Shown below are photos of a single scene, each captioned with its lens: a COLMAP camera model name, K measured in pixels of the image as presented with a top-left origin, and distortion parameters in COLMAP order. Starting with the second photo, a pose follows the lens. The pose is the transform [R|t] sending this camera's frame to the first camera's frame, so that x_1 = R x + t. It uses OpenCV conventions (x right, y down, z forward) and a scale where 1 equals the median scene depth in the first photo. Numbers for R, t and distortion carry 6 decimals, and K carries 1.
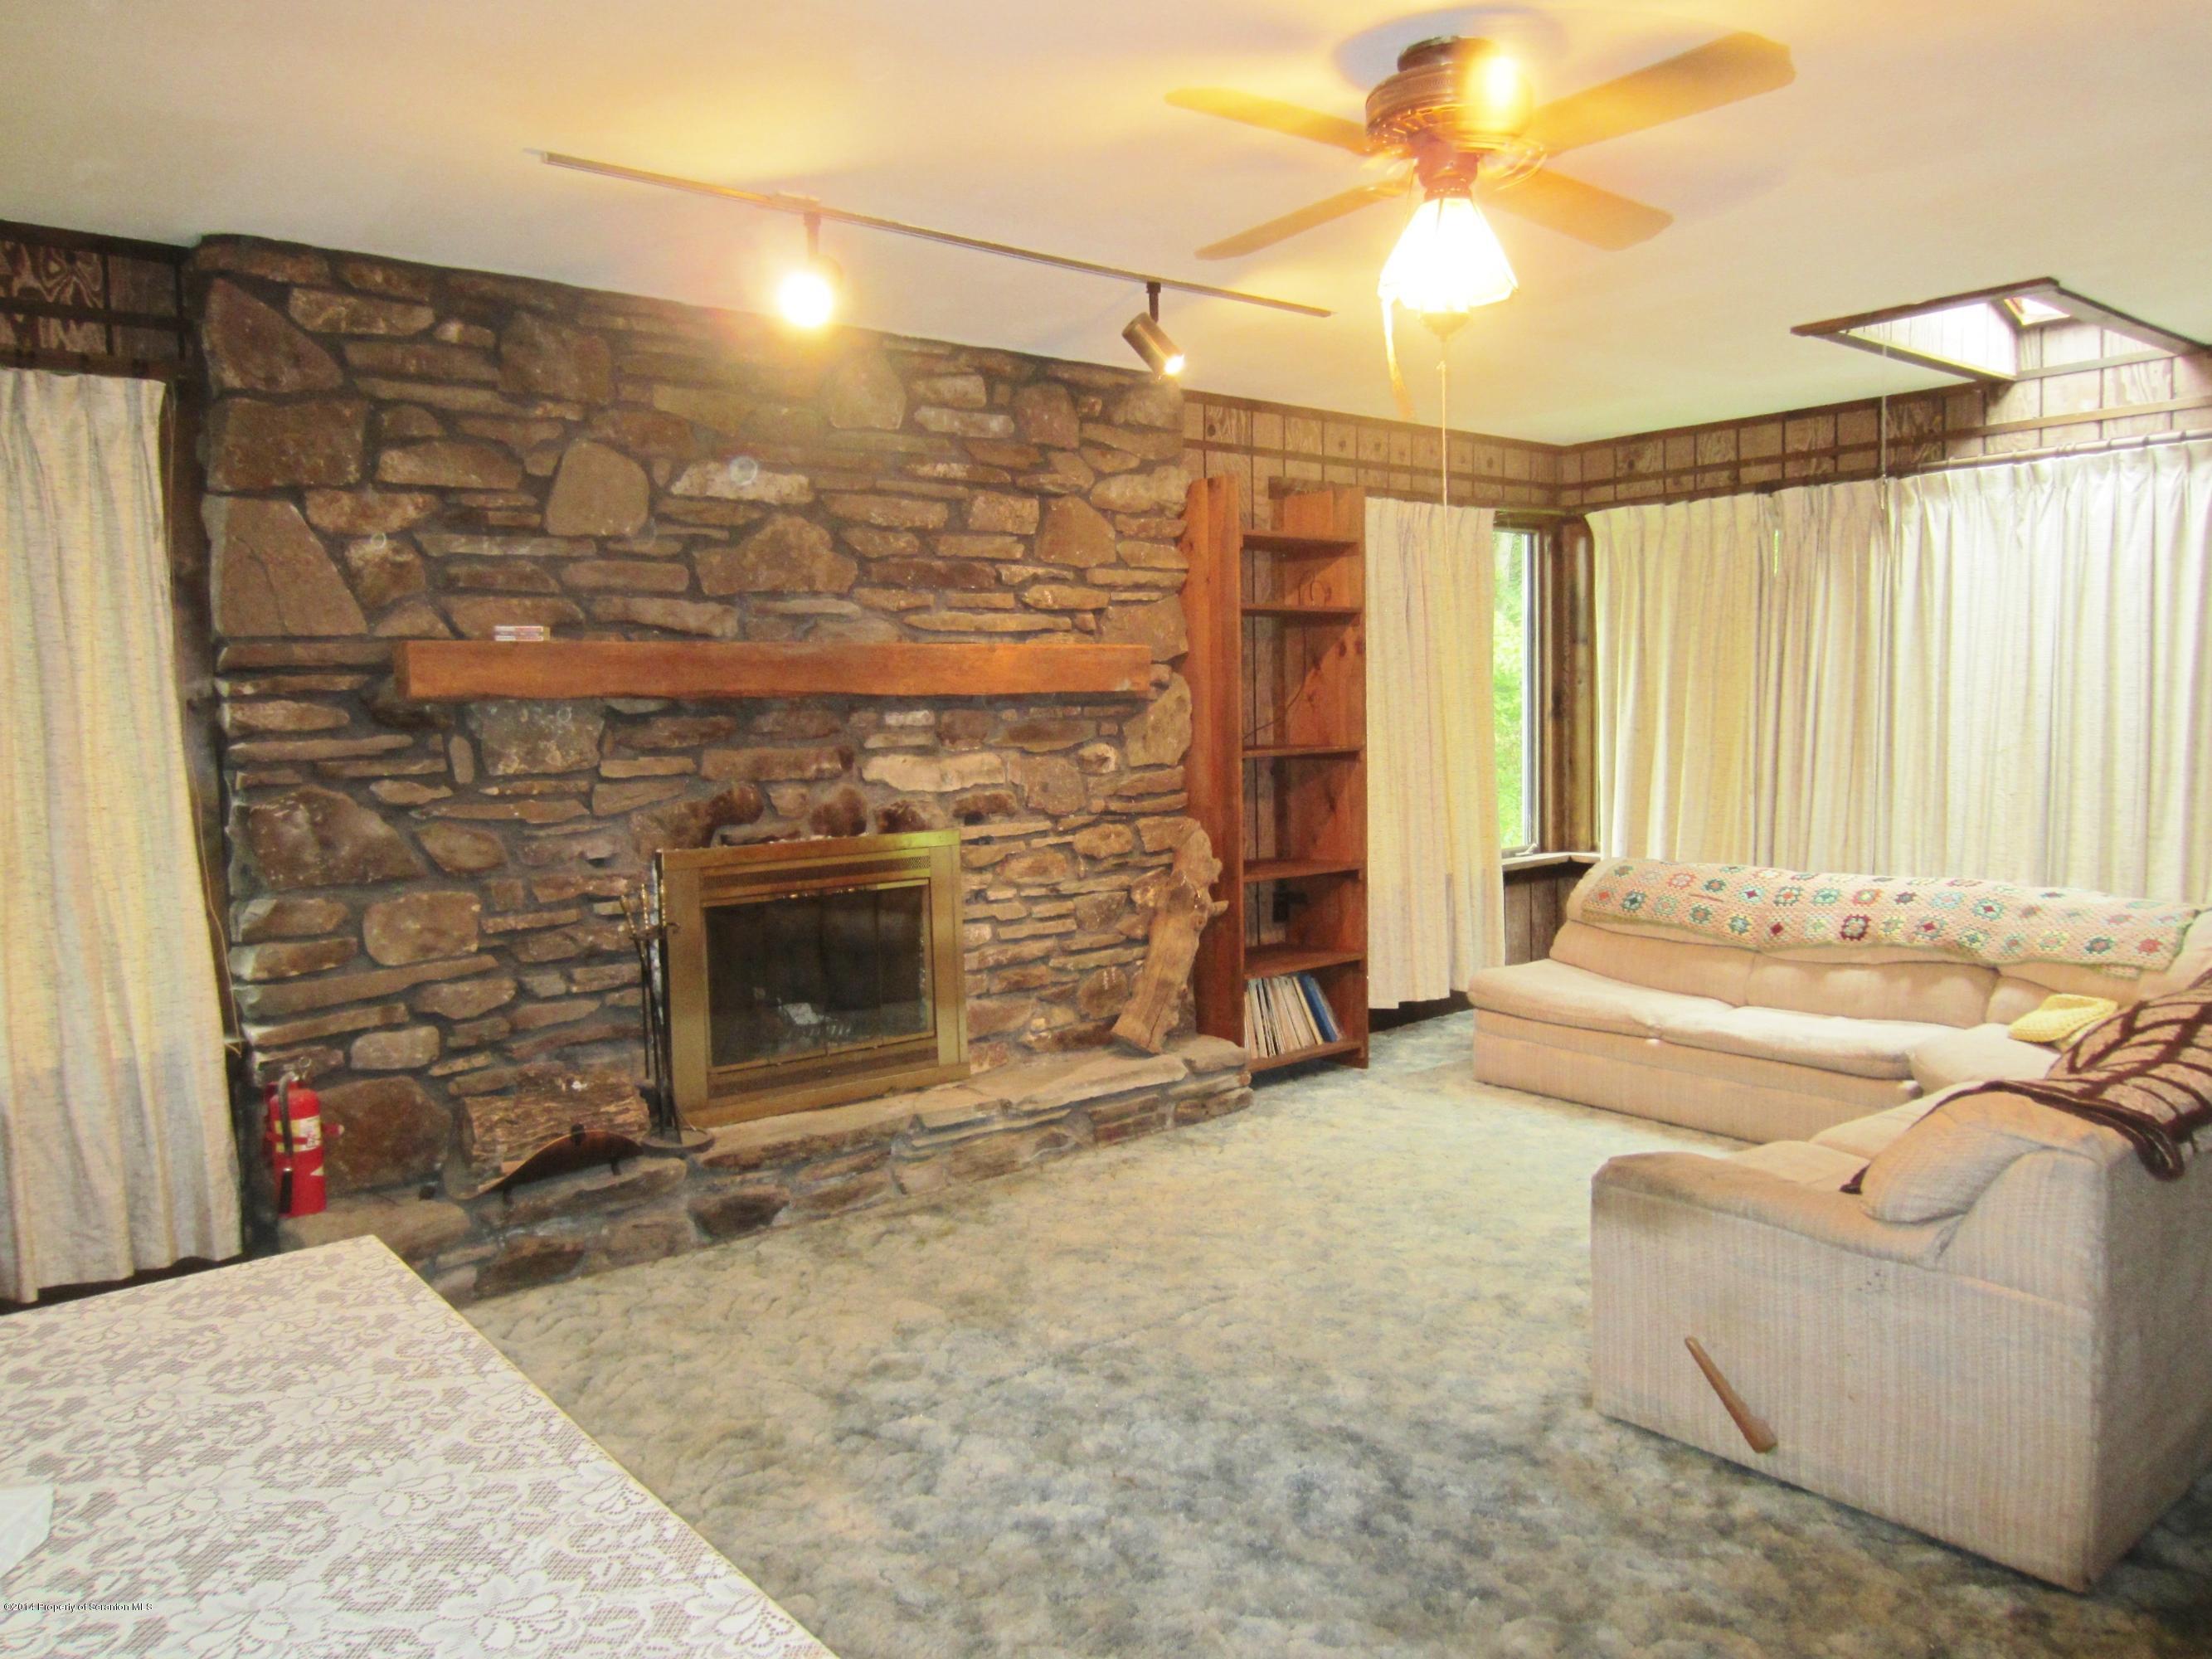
lens RADIAL K [[1559.4, 0, 1115.7], [0, 1559.4, 832.3], [0, 0, 1]] dist [-0.035696, 0.013812]
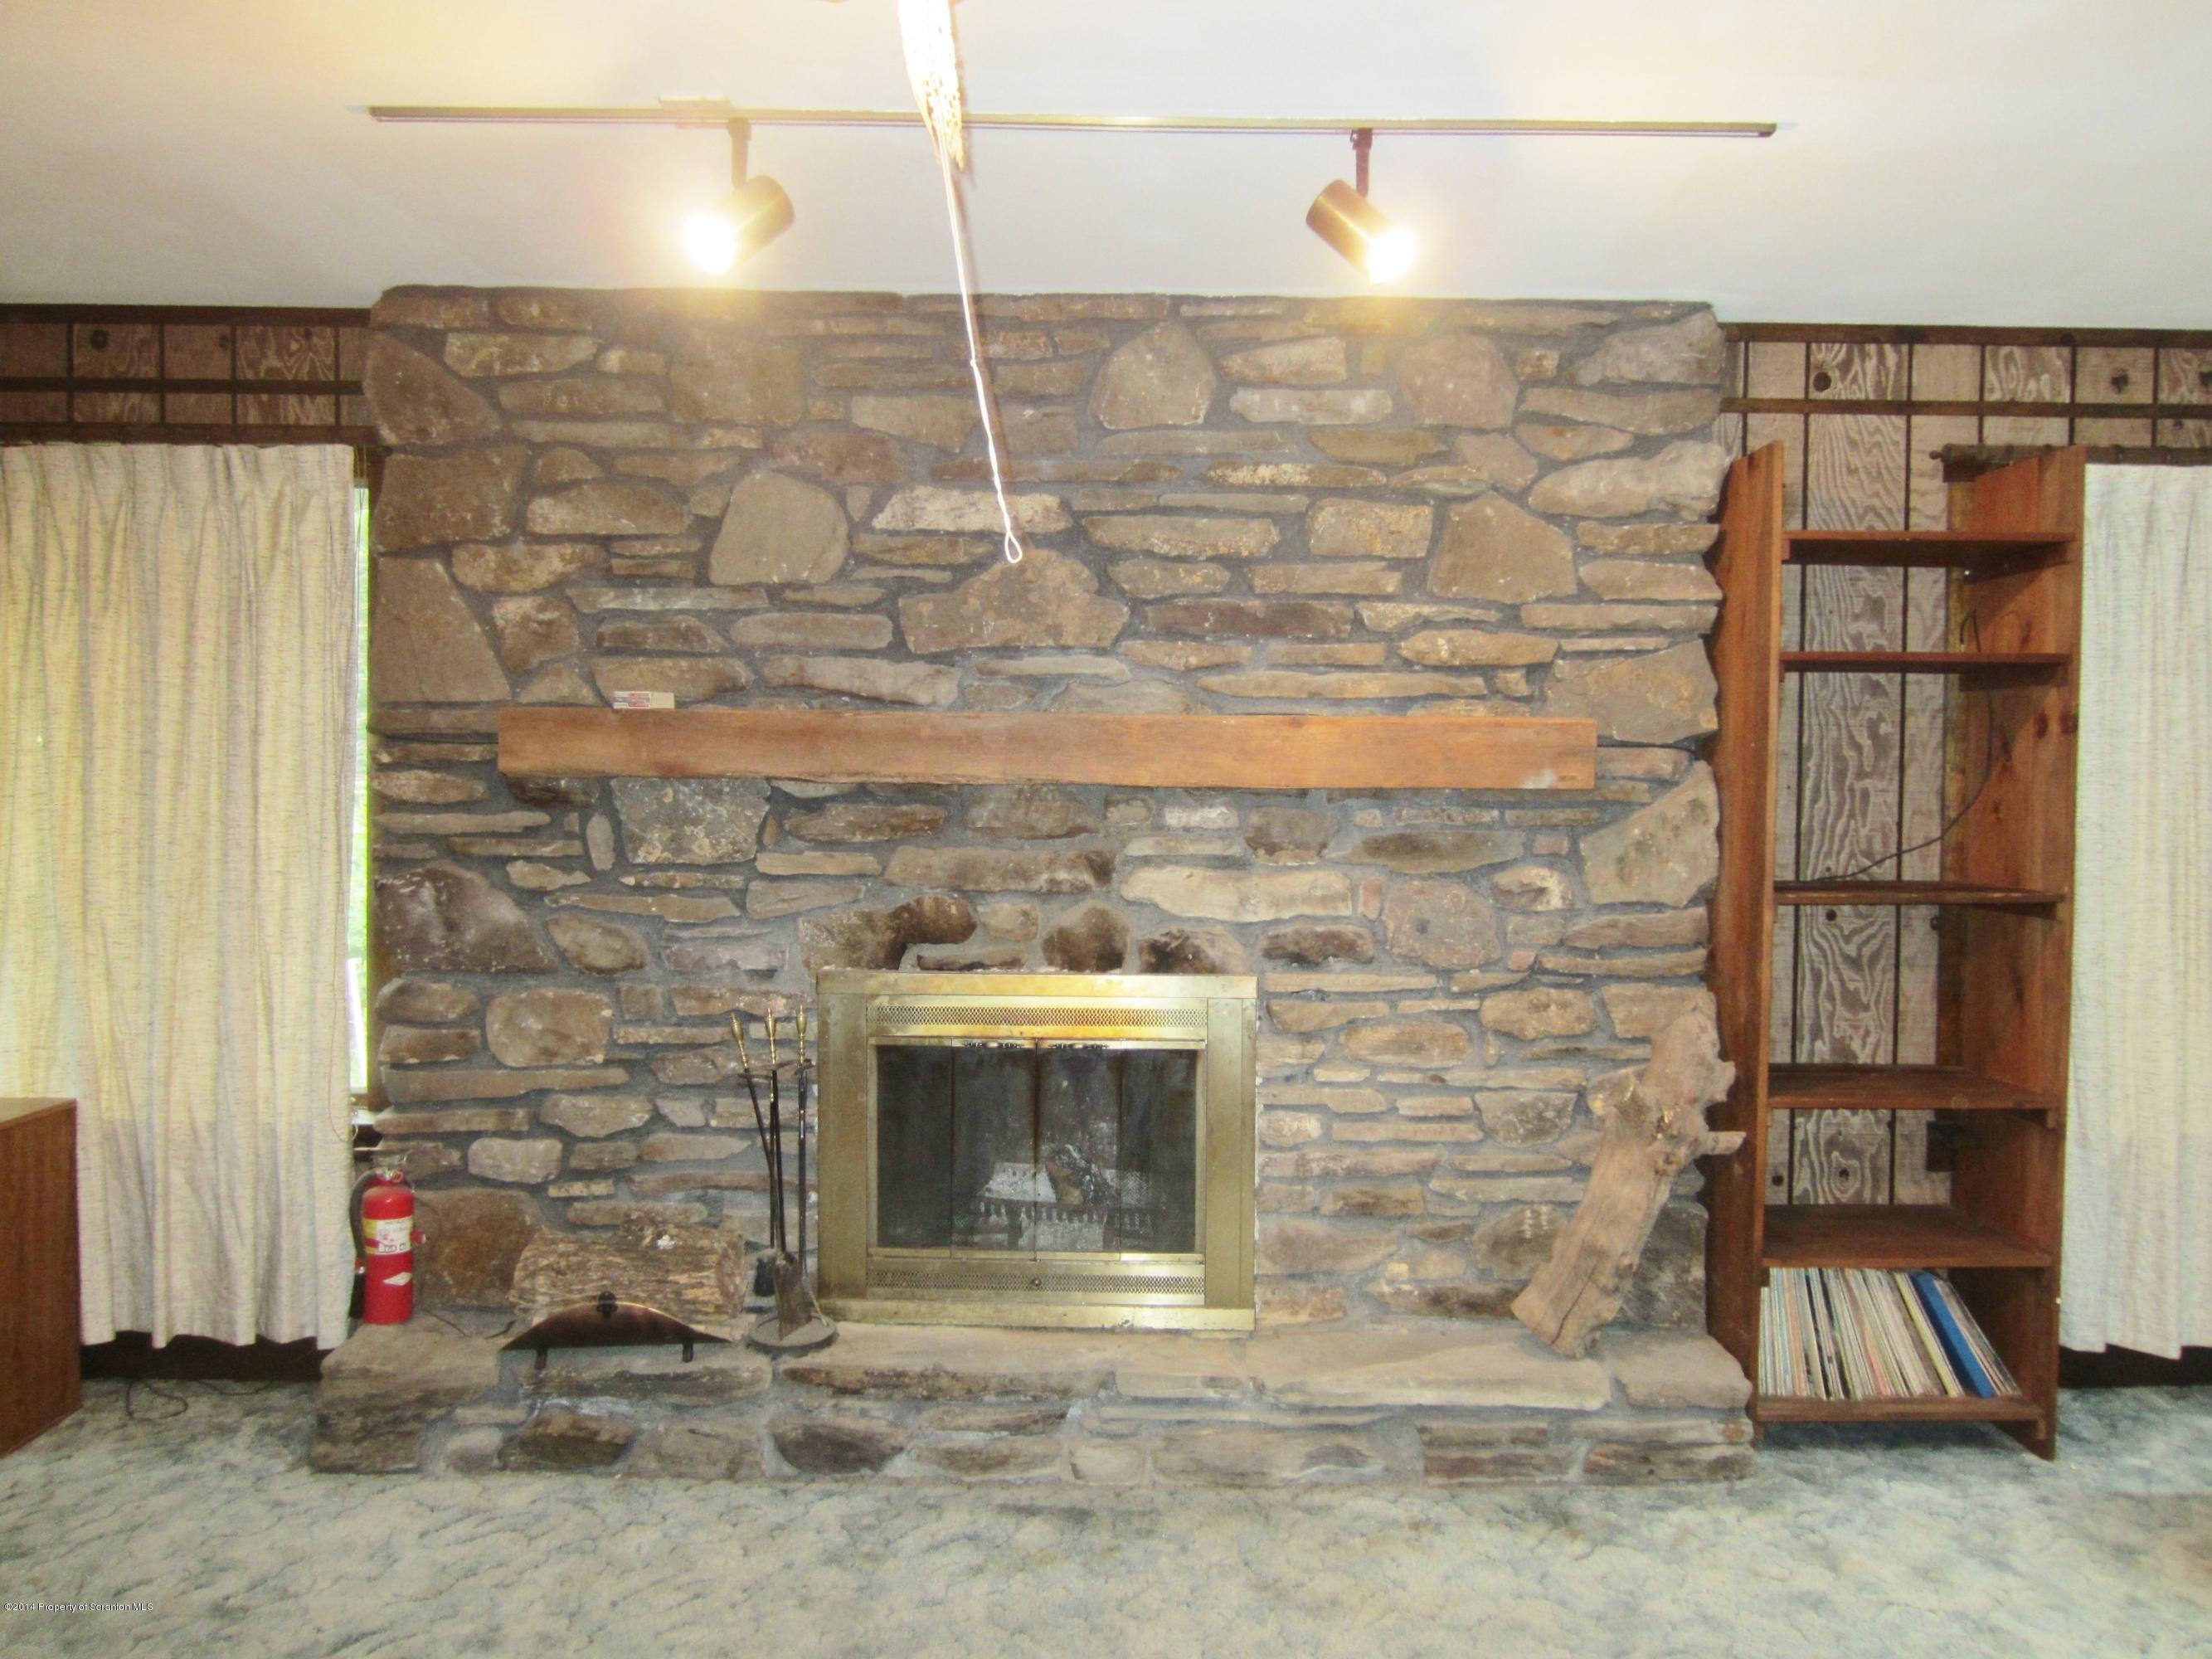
lens RADIAL K [[1559.4, 0, 1101.7], [0, 1559.4, 825.7], [0, 0, 1]] dist [-0.035696, 0.013812]
pose [[0.774071, 0.050759, -0.631061, 0.309534], [-0.080083, 0.996624, -0.018069, -0.055623], [0.628013, 0.064524, 0.775523, 0.433906]]
